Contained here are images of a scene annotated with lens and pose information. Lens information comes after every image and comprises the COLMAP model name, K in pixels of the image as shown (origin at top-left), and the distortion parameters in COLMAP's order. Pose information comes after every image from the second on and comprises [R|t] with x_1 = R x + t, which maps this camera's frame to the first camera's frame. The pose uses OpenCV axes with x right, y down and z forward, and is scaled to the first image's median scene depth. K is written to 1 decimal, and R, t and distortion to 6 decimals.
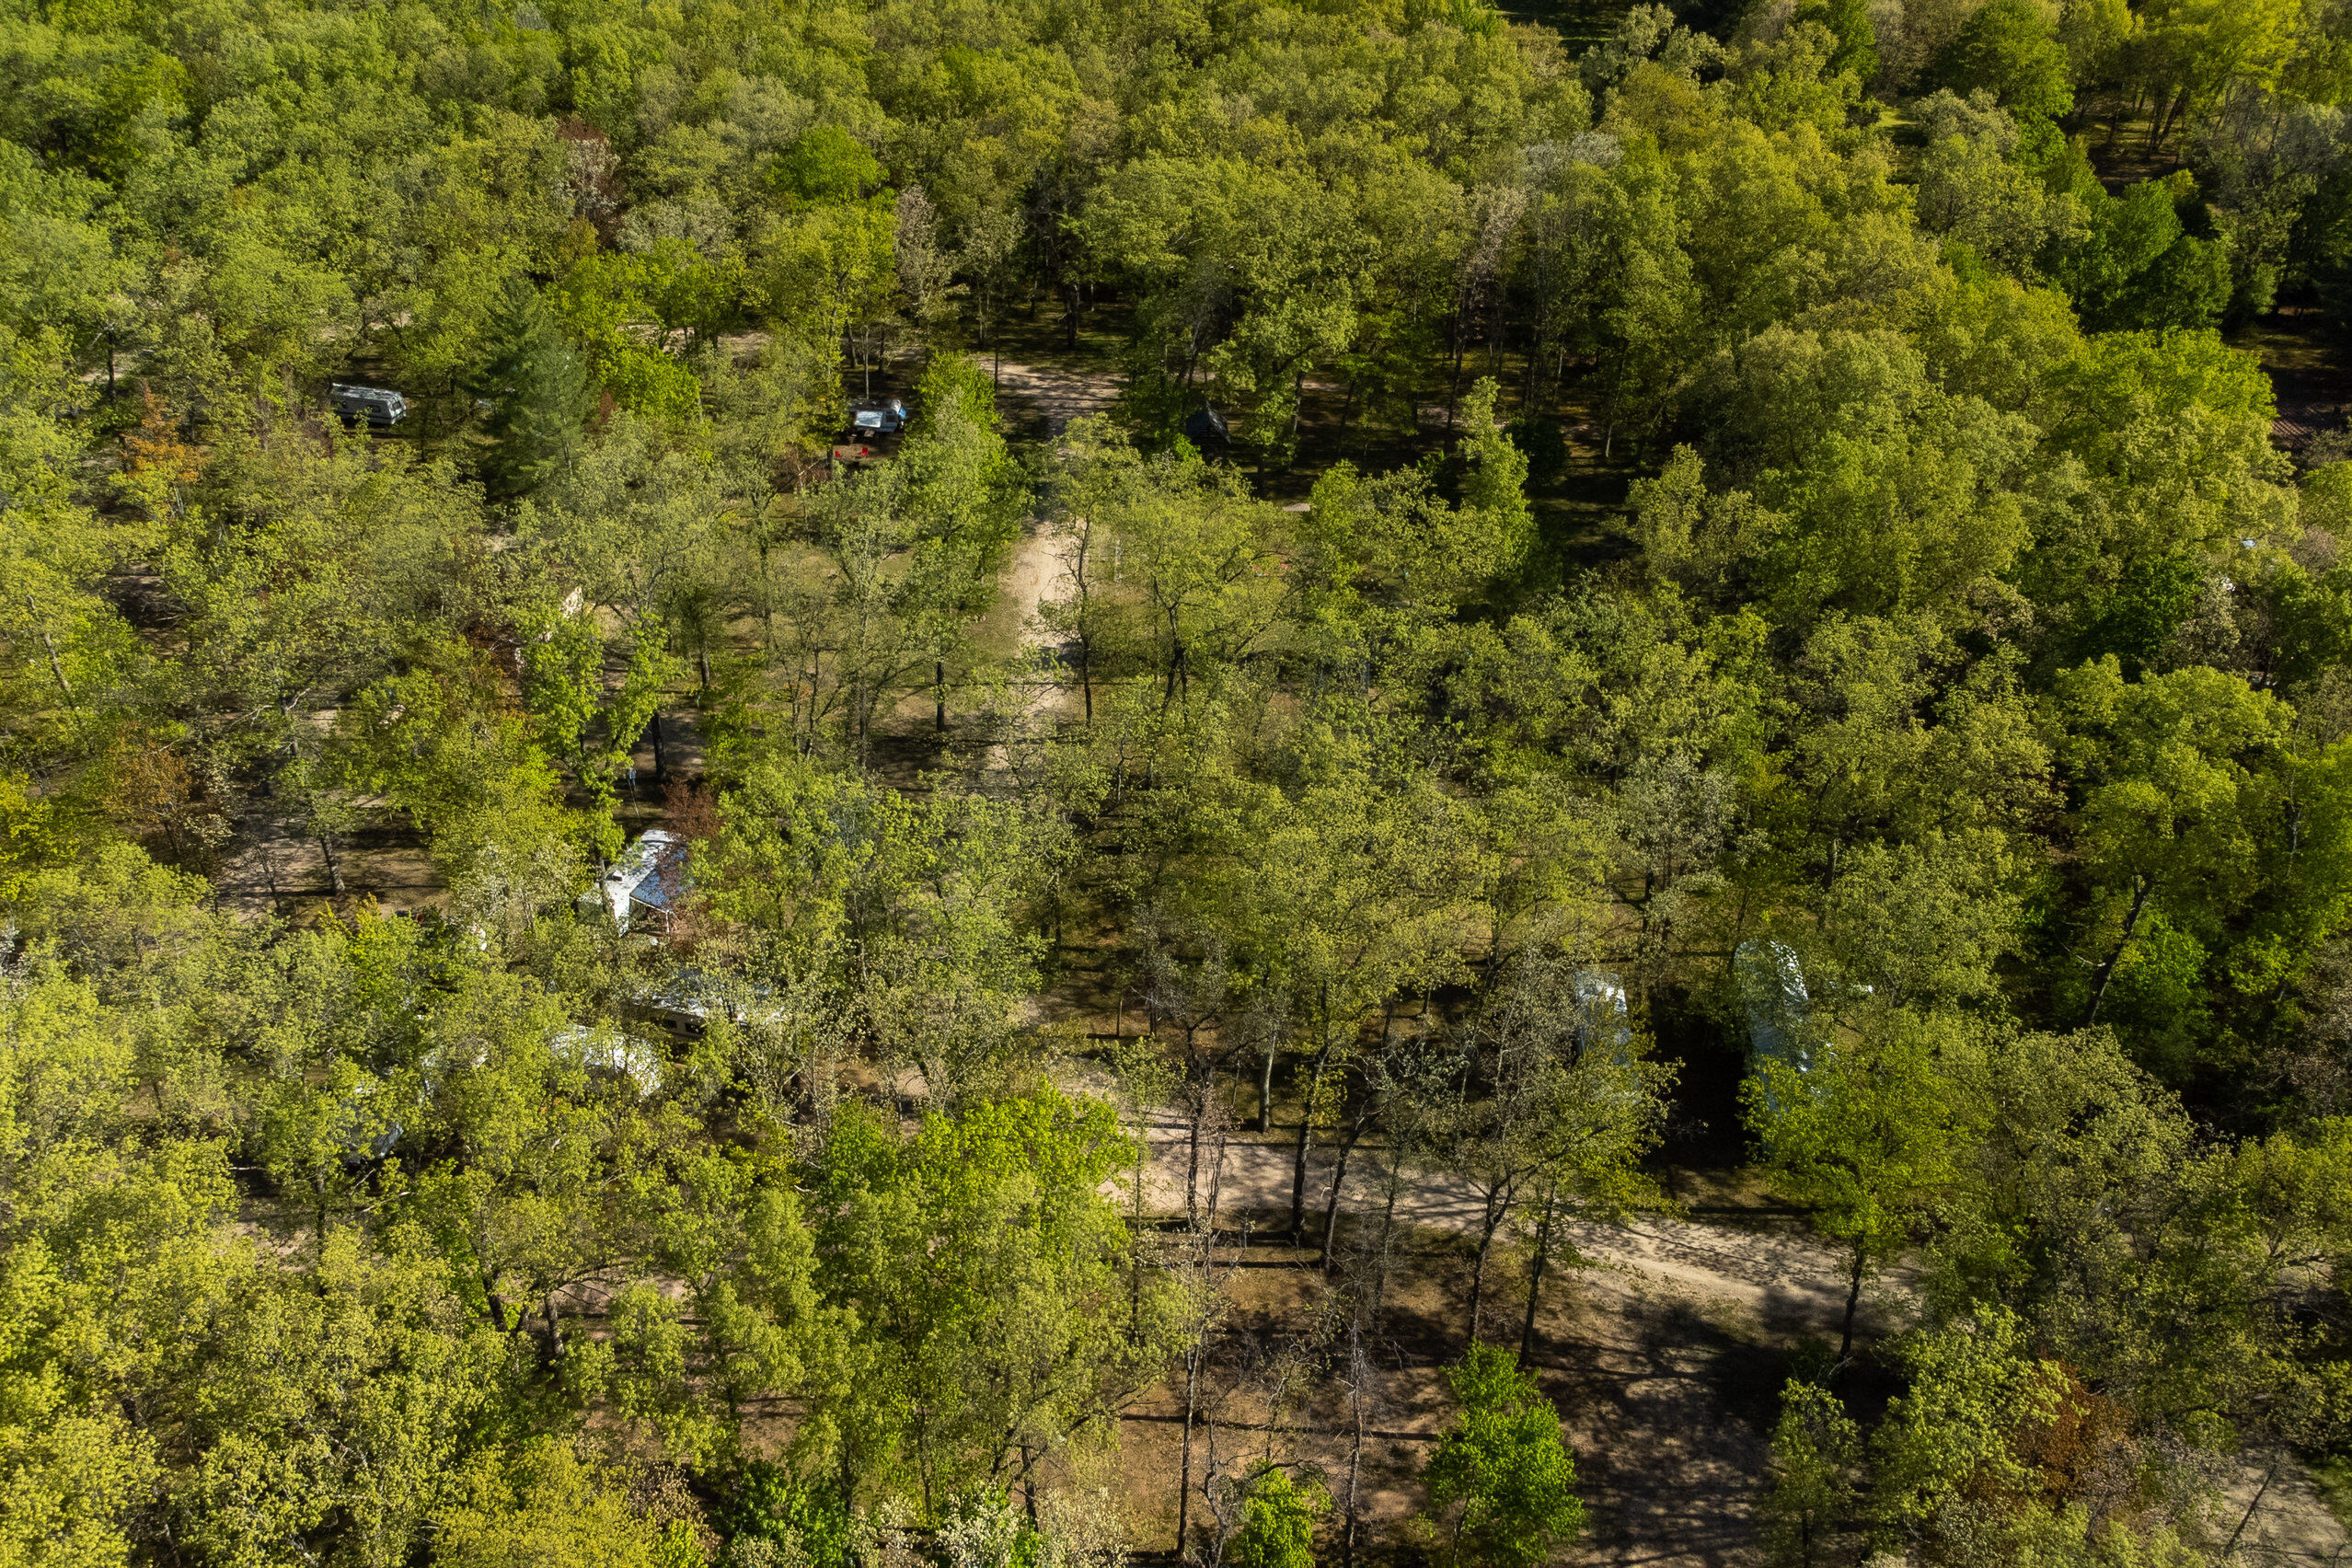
lens RADIAL K [[1918.7, 0, 1176.0], [0, 1918.7, 784.0], [0, 0, 1]] dist [-0.041927, 0.088498]
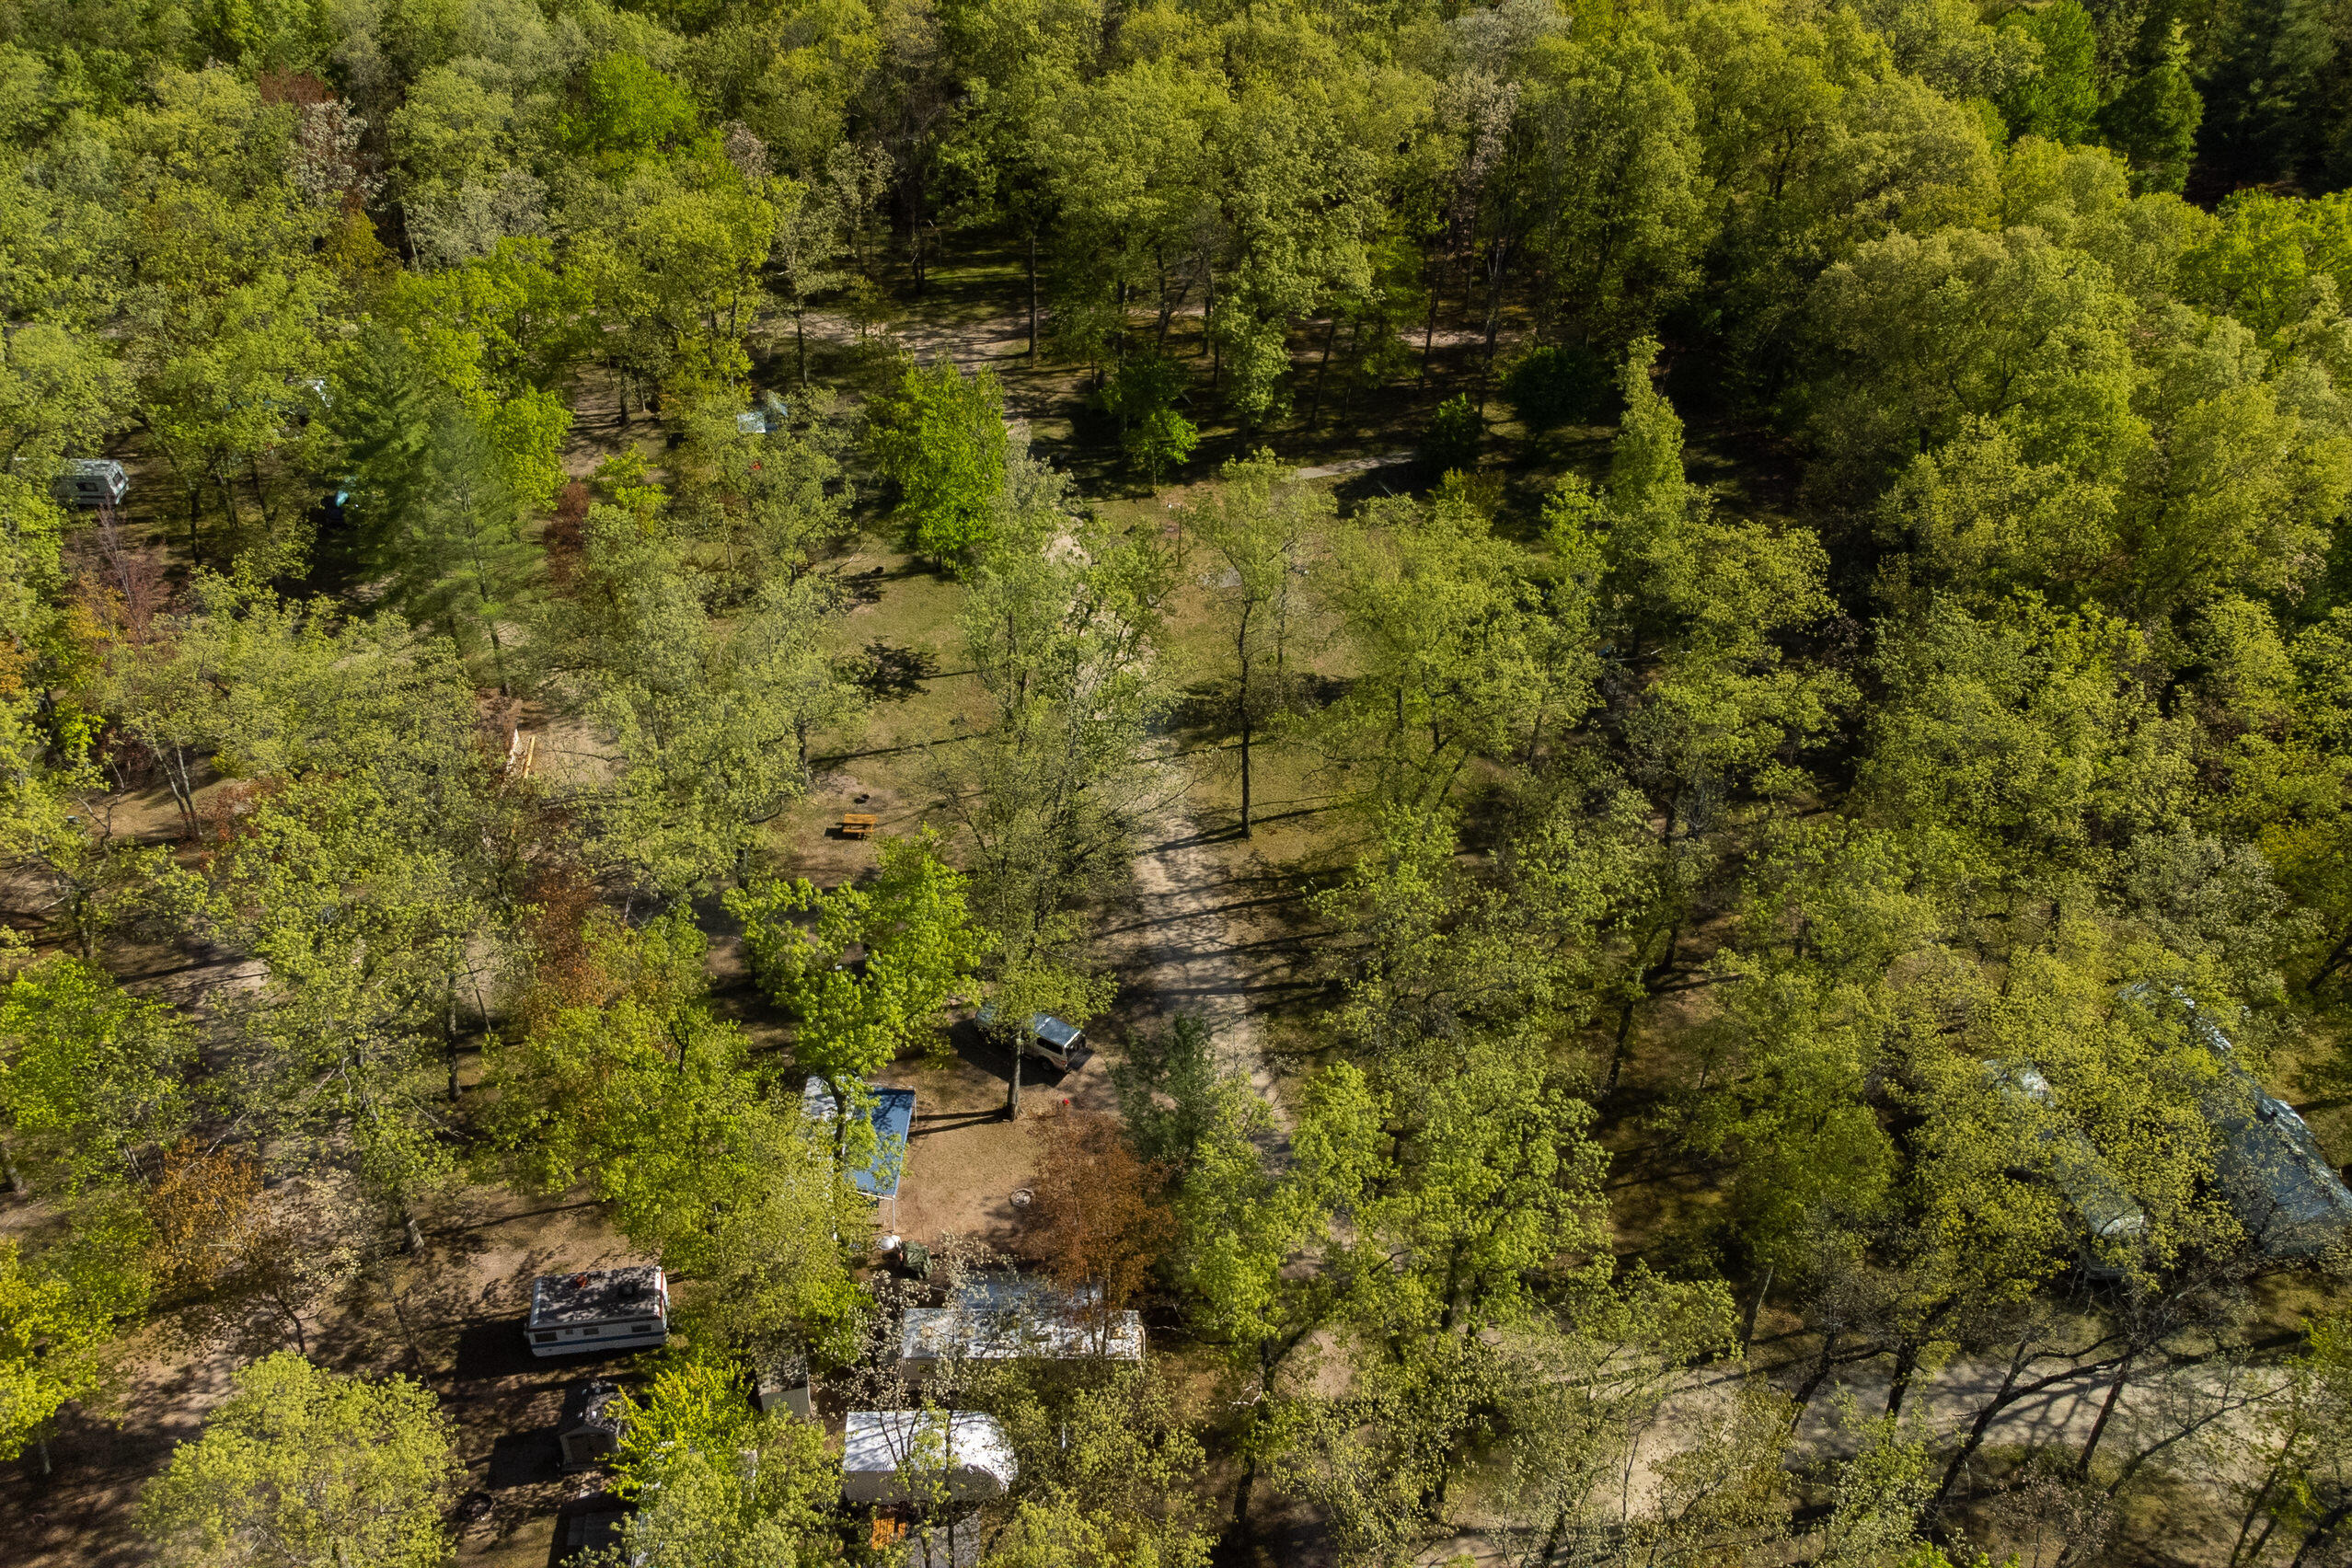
lens RADIAL K [[1918.7, 0, 1176.0], [0, 1918.7, 784.0], [0, 0, 1]] dist [-0.041927, 0.088498]
pose [[0.964785, -0.159919, 0.208843, -0.205233], [0.140149, 0.984402, 0.106352, -0.114374], [-0.222594, -0.073338, 0.972149, 0.178157]]
